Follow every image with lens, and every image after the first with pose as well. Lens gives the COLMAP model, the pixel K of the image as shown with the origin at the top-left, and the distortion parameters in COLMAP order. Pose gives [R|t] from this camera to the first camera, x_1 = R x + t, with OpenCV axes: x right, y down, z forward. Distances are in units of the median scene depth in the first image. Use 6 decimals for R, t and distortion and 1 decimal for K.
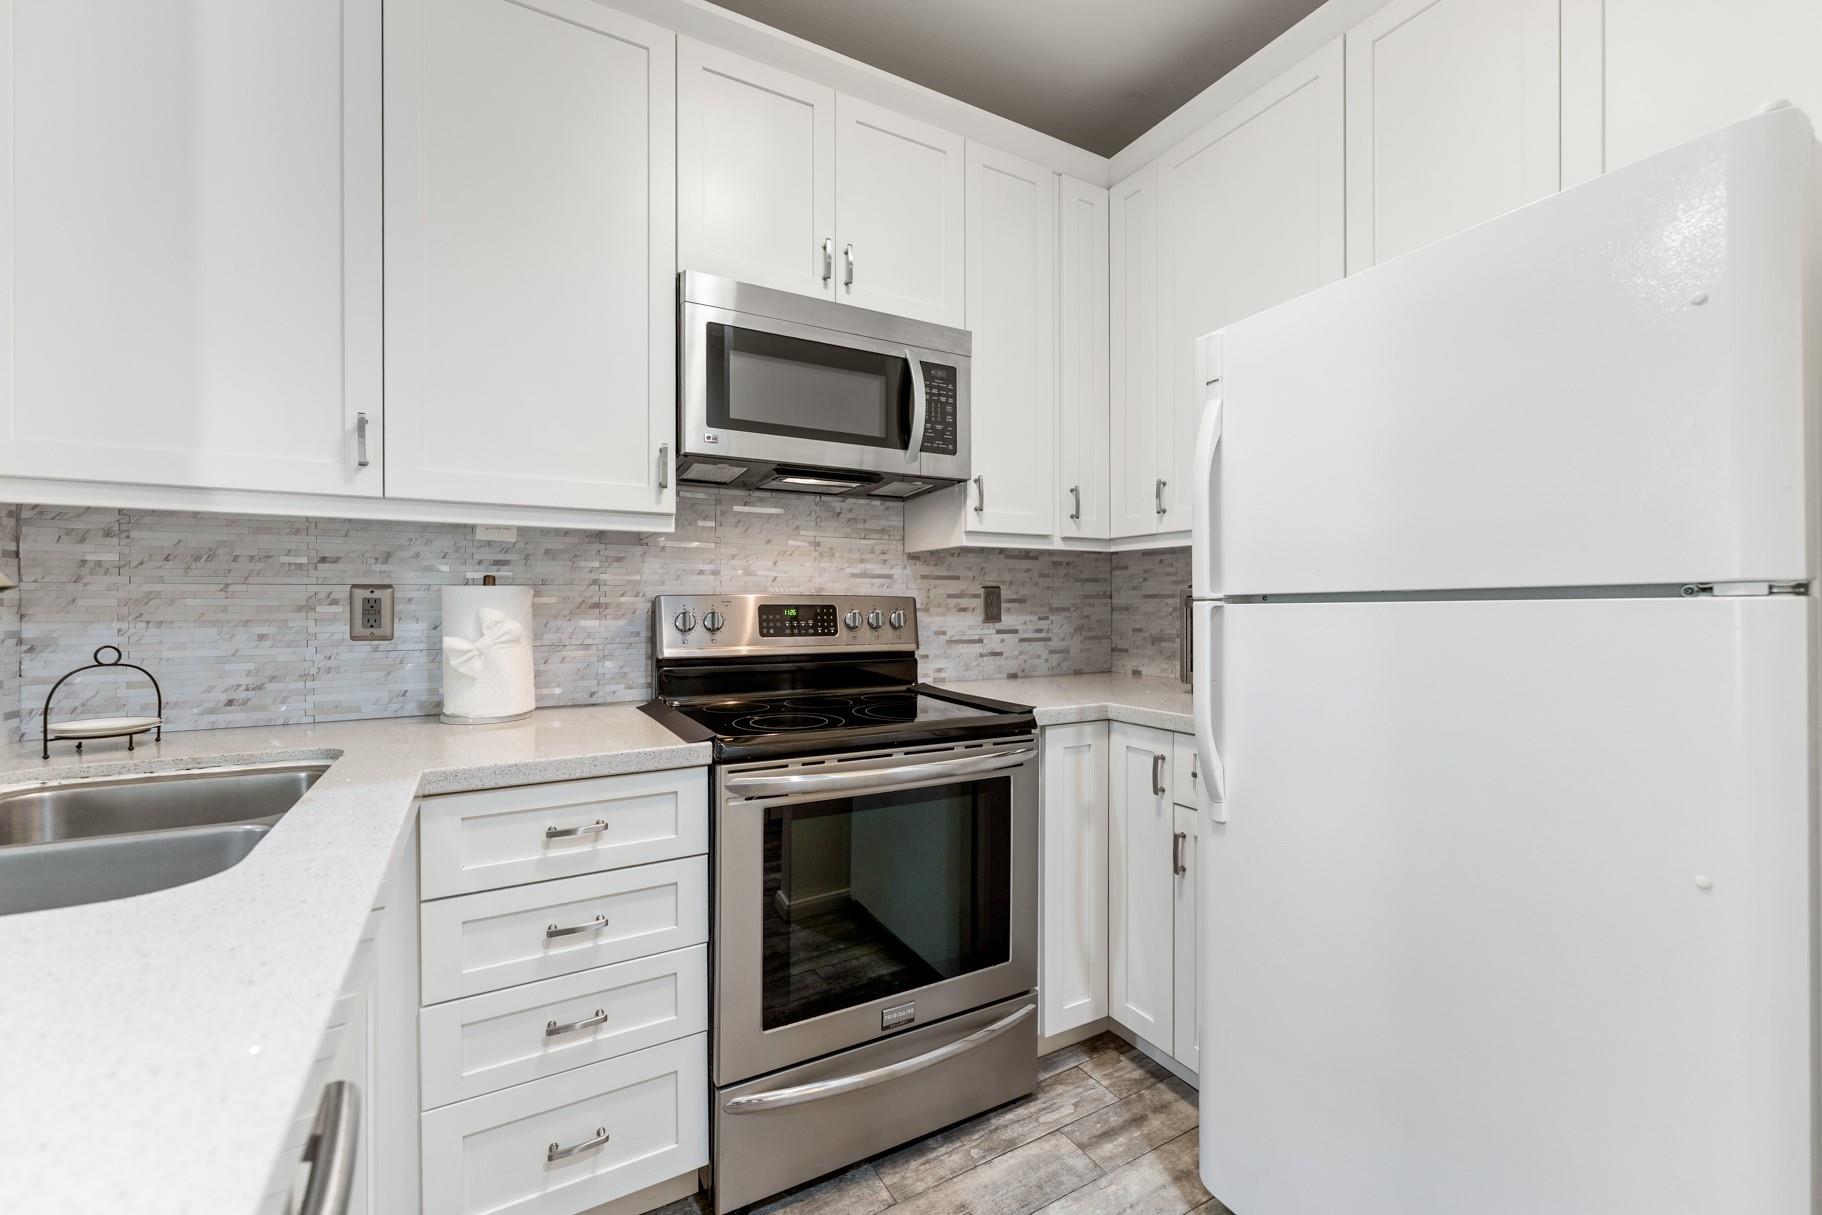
lens RADIAL K [[746.4, 0, 911.0], [0, 746.4, 607.5], [0, 0, 1]] dist [0.001086, 0.000044]
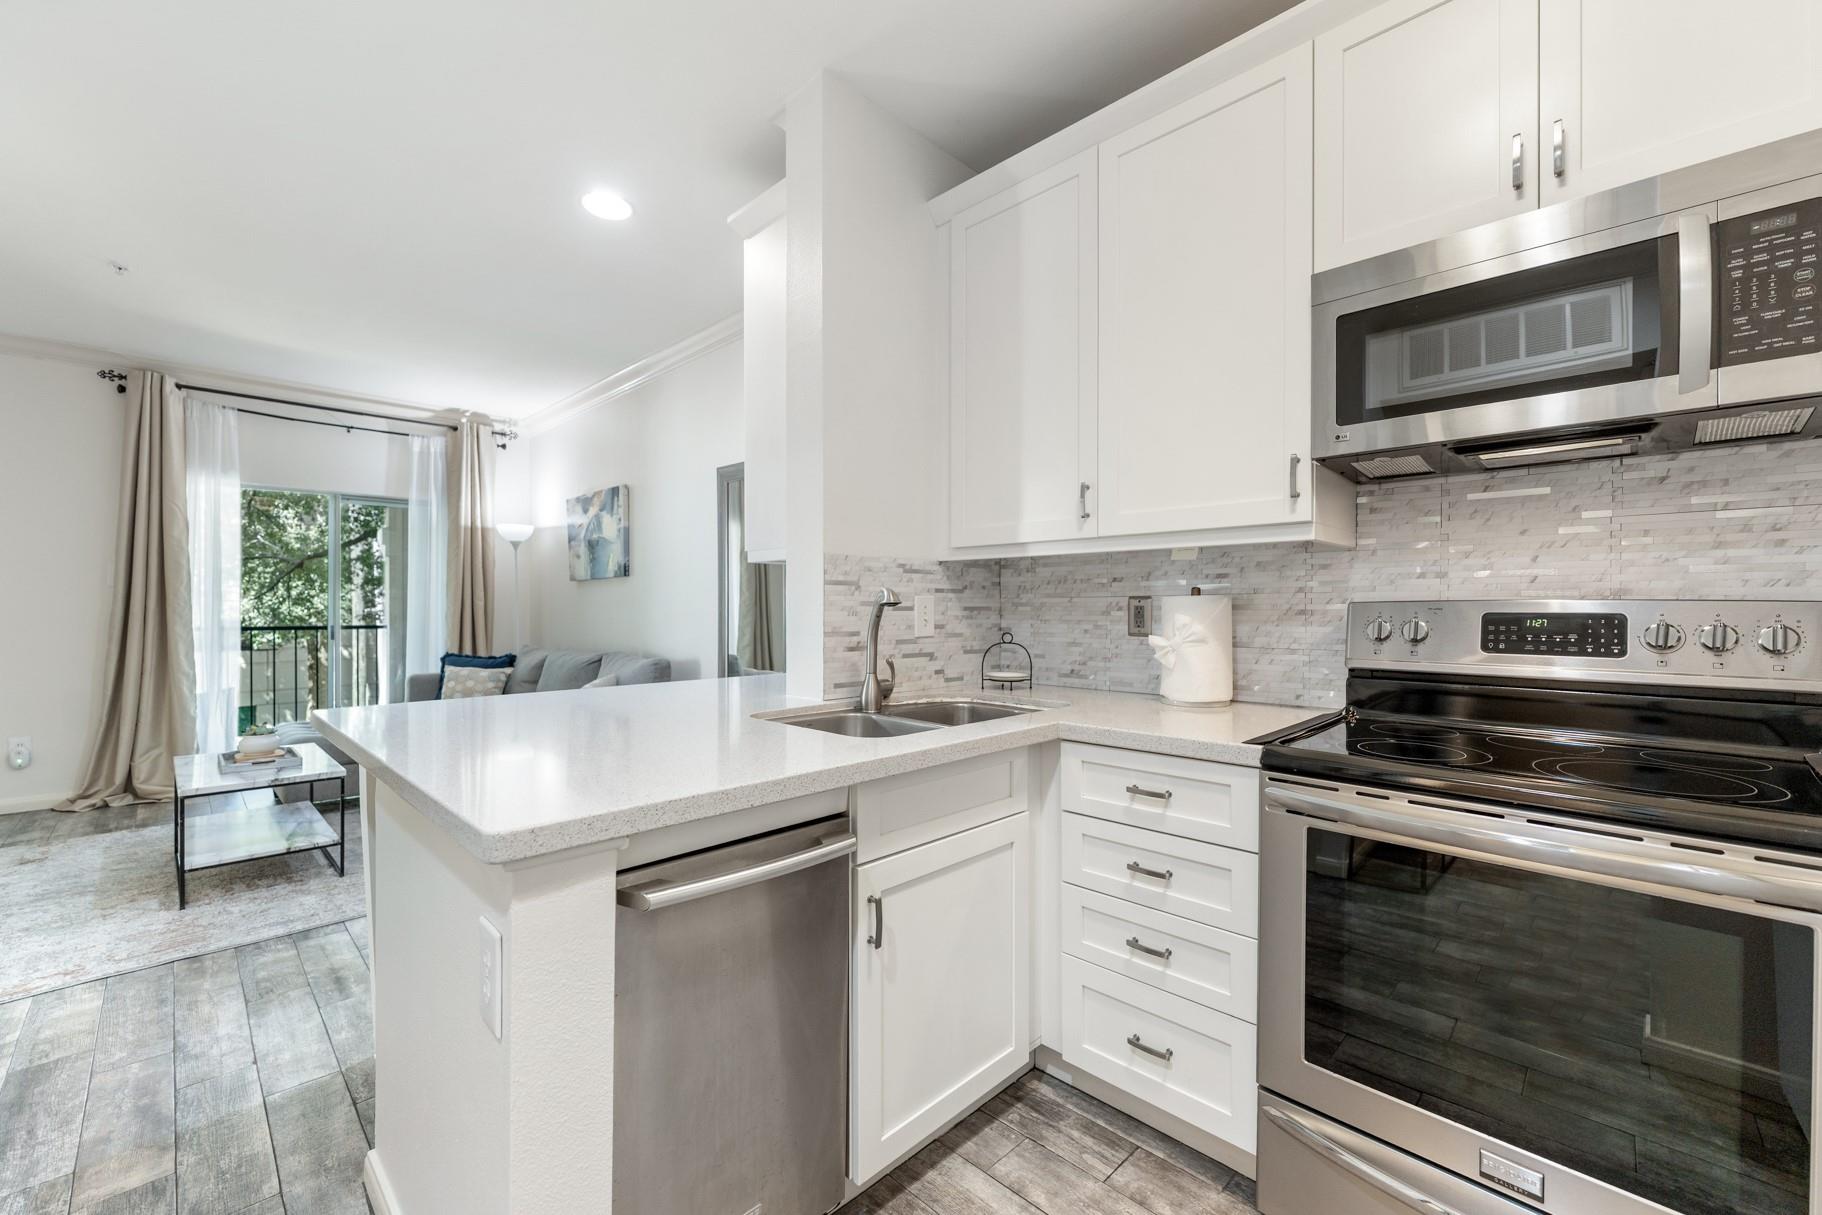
lens RADIAL K [[741.1, 0, 911.0], [0, 741.1, 607.5], [0, 0, 1]] dist [-0.001474, 0.000098]
pose [[0.268942, -0.000193, -0.963156, 0.490404], [-0.007077, 0.999973, -0.002176, -0.003661], [0.963130, 0.007401, 0.268933, 0.220445]]
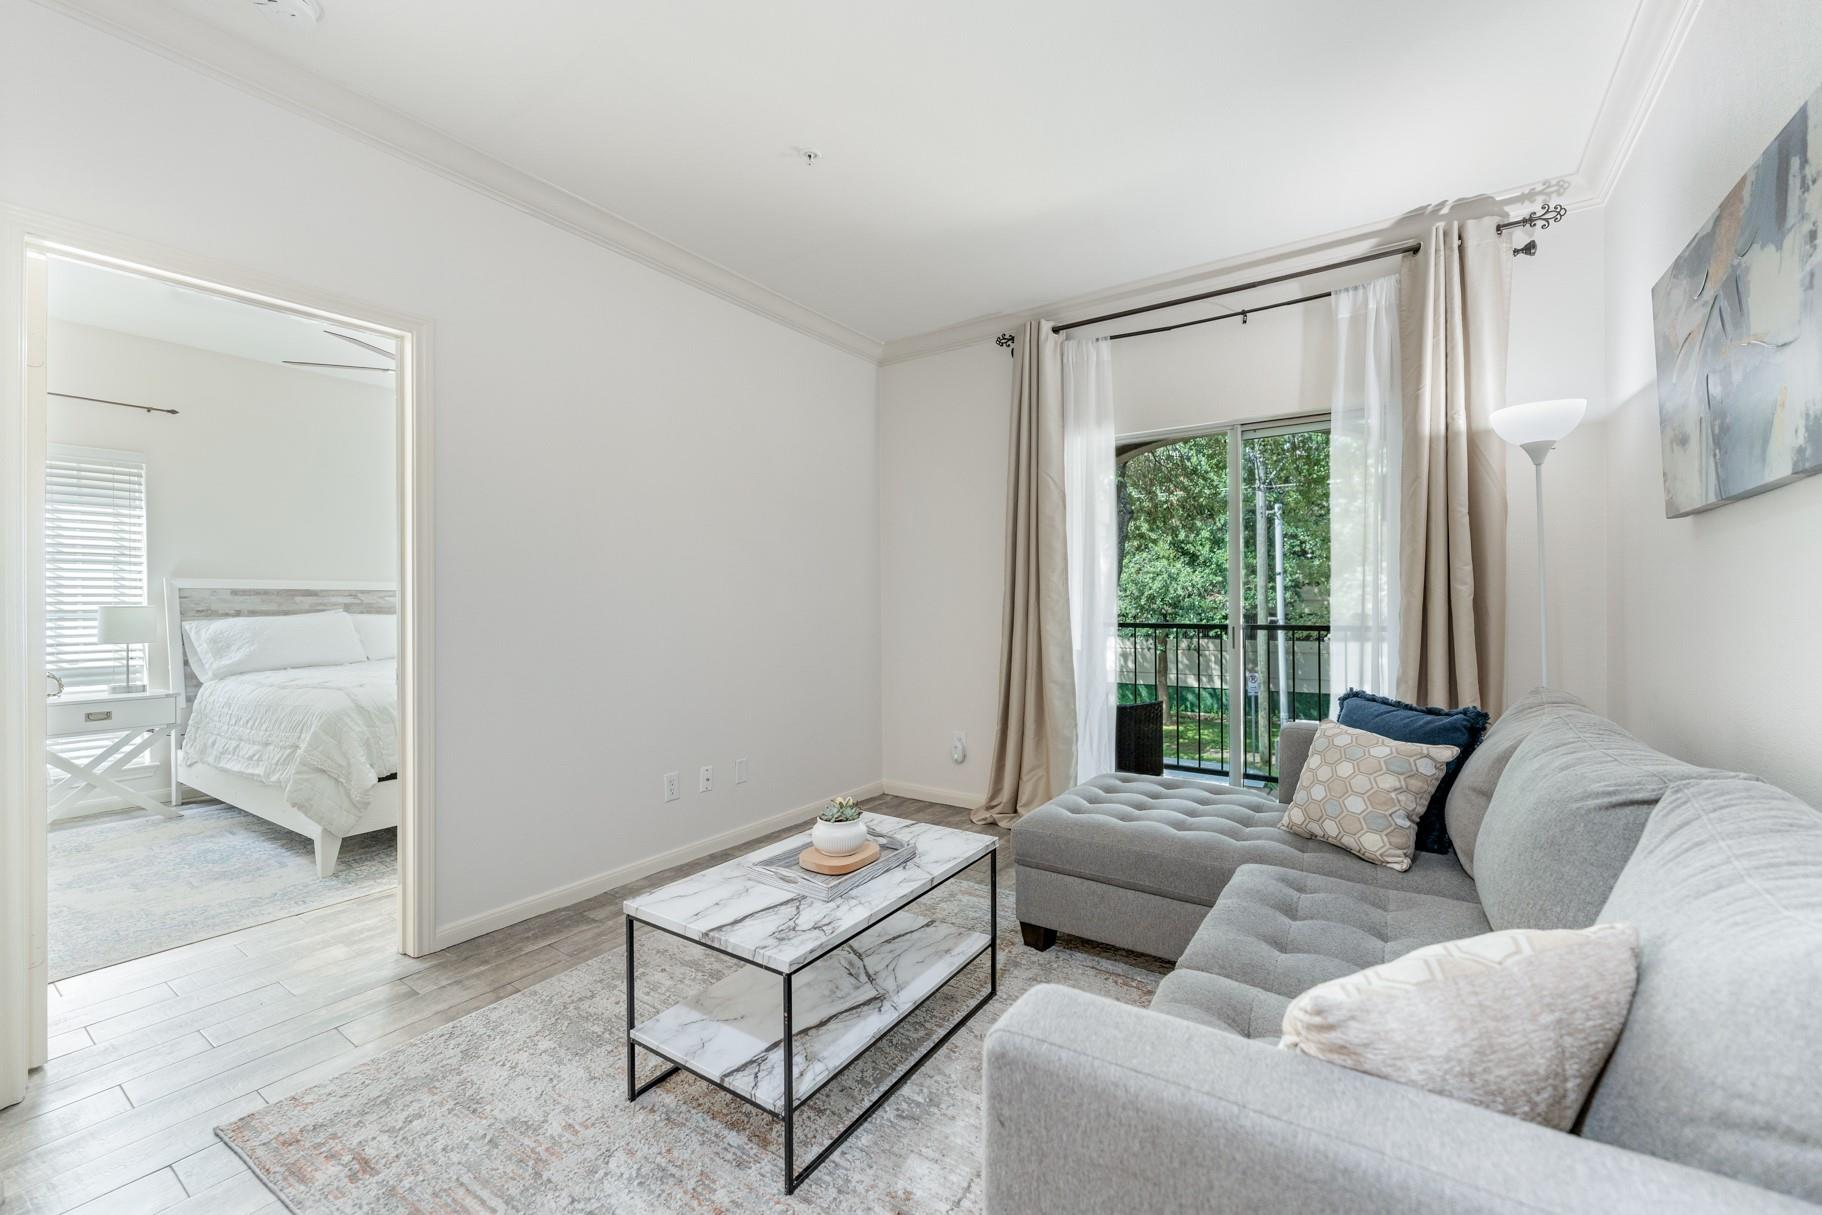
lens RADIAL K [[742.0, 0, 909.1], [0, 742.0, 602.1], [0, 0, 1]] dist [-0.000863, -0.000325]
pose [[-0.898360, 0.003812, -0.439244, -1.491290], [0.002221, 0.999989, 0.004136, 0.003859], [0.439255, 0.002740, -0.898358, 0.161788]]
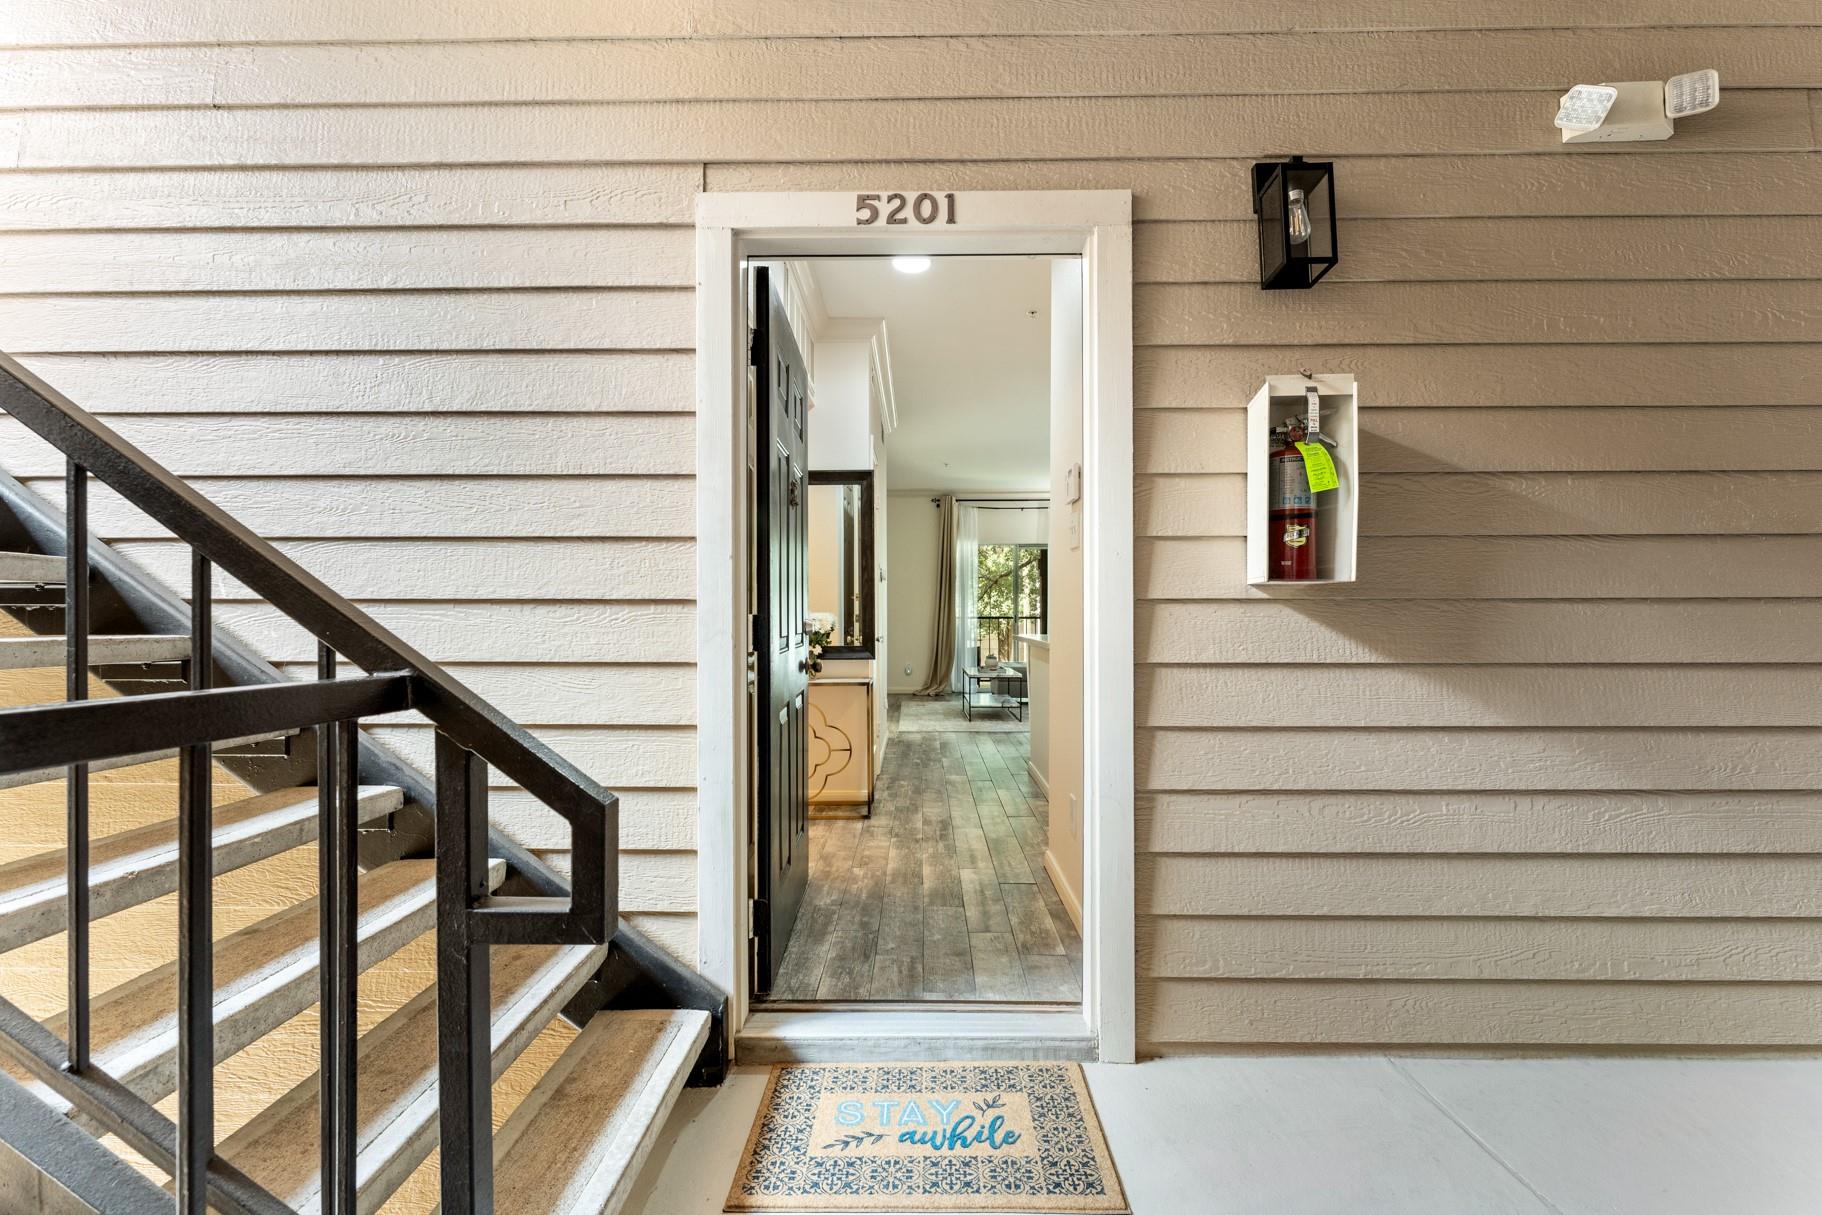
lens RADIAL K [[736.9, 0, 905.8], [0, 736.9, 616.0], [0, 0, 1]] dist [0.000081, -0.000144]
pose [[-0.508588, 0.005618, -0.860992, 2.302205], [0.000505, 0.999980, 0.006226, 0.053762], [0.861010, 0.002732, -0.508580, 0.938043]]
